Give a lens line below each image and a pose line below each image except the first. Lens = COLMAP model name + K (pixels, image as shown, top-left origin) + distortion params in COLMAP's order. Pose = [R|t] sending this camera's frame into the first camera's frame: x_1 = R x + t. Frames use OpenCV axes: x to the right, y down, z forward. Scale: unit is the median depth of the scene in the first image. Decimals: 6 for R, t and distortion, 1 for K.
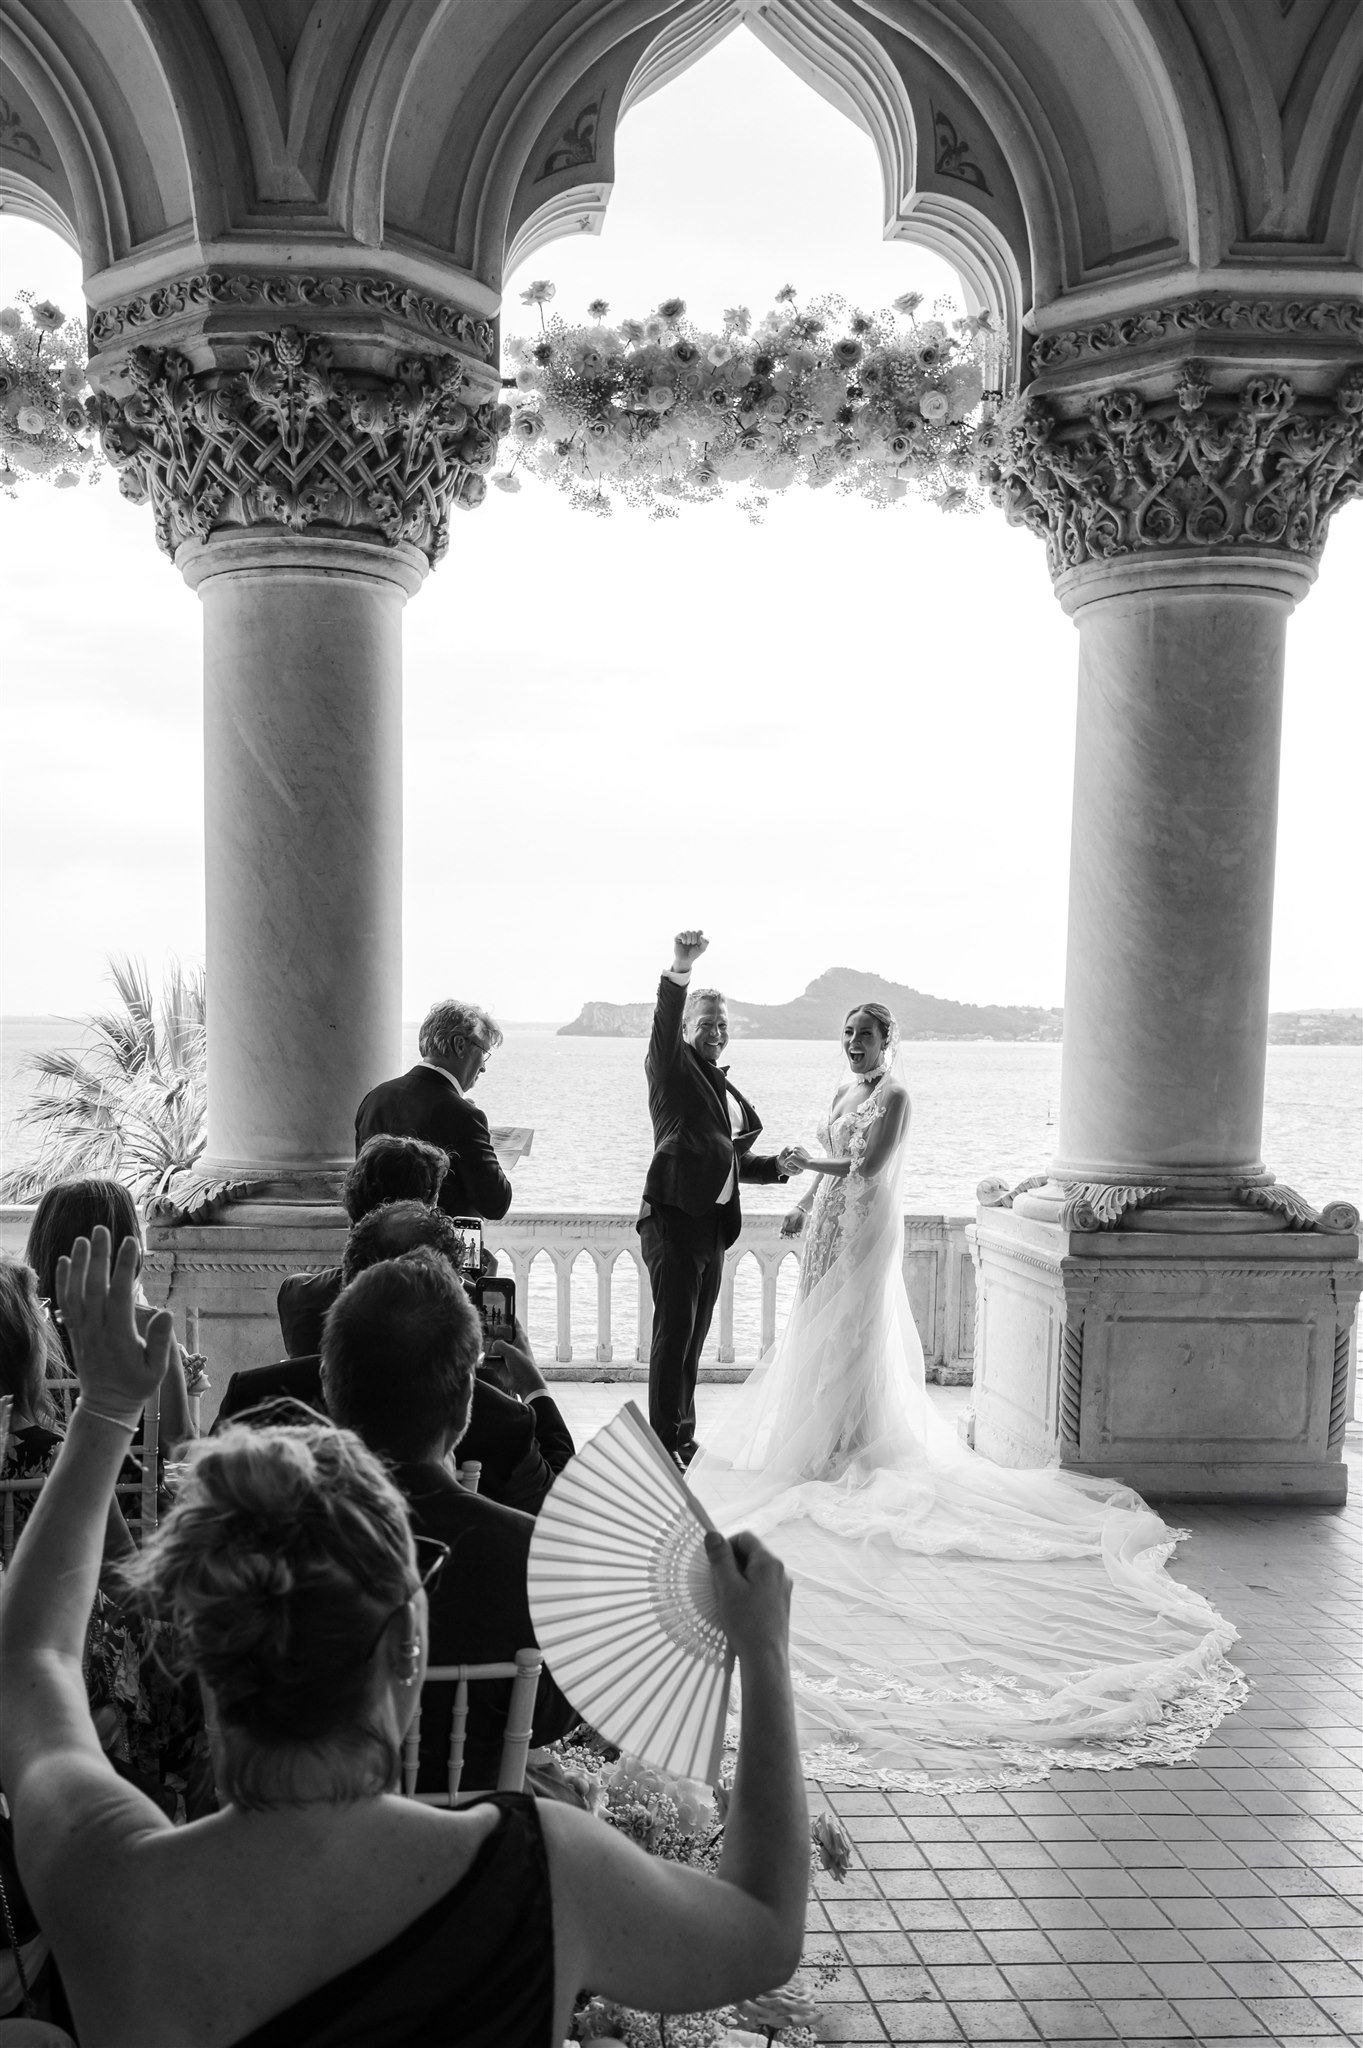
lens RADIAL K [[1587.6, 0, 543.0], [0, 1587.6, 1188.3], [0, 0, 1]] dist [0.000806, -0.000124]
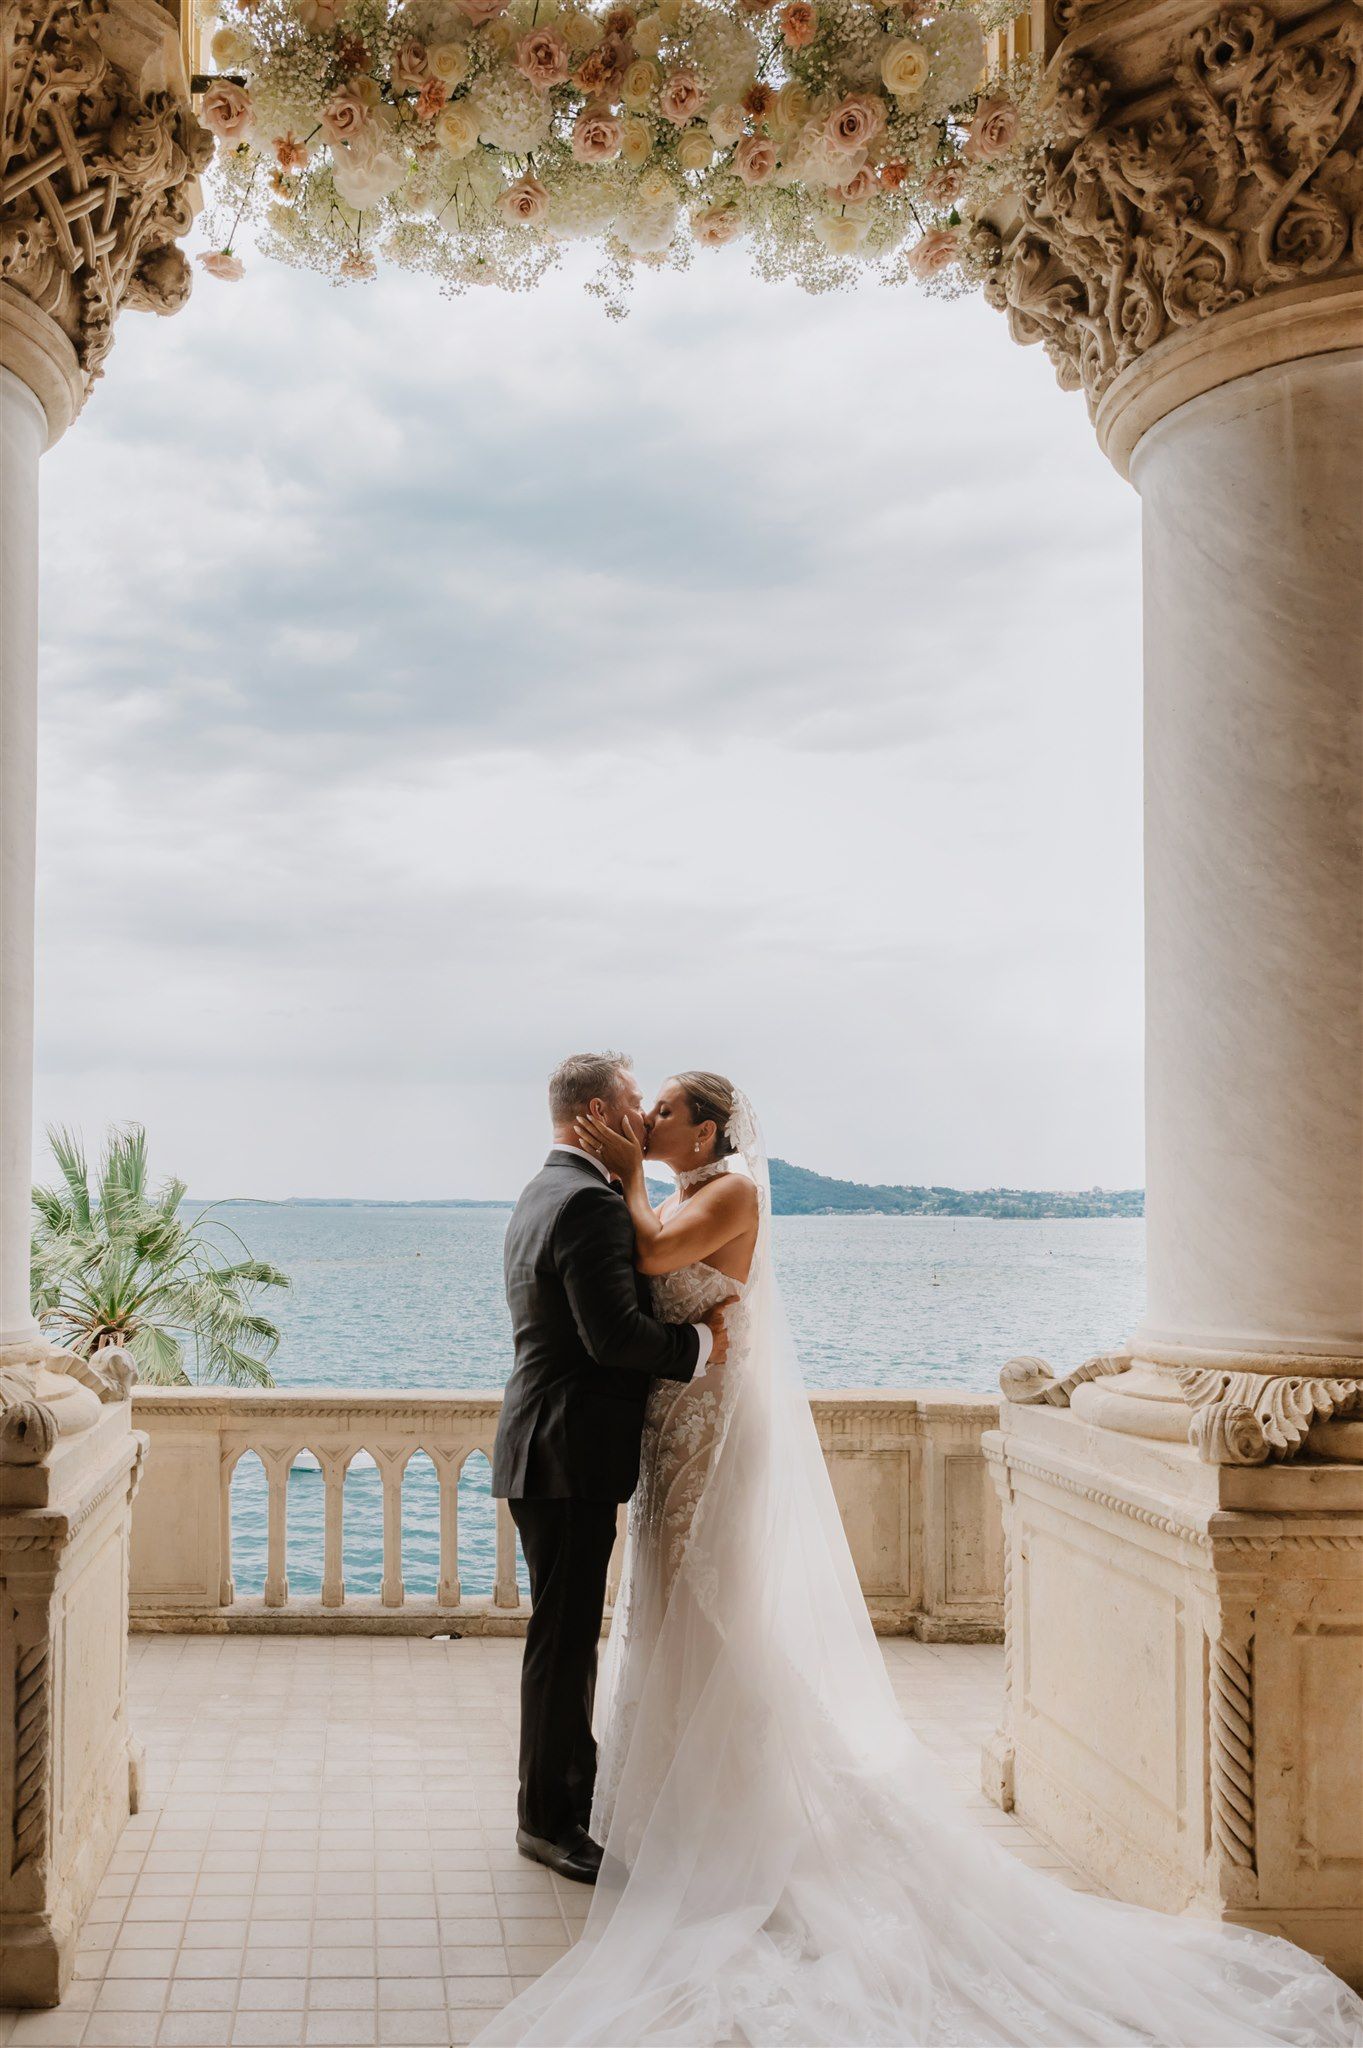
lens RADIAL K [[1183.5, 0, 468.0], [0, 1183.5, 1203.7], [0, 0, 1]] dist [-0.000276, 0.000470]
pose [[0.998716, -0.006353, -0.050263, 0.098898], [0.000706, 0.993754, -0.111588, -0.016420], [0.050658, 0.111409, 0.992483, 0.583737]]
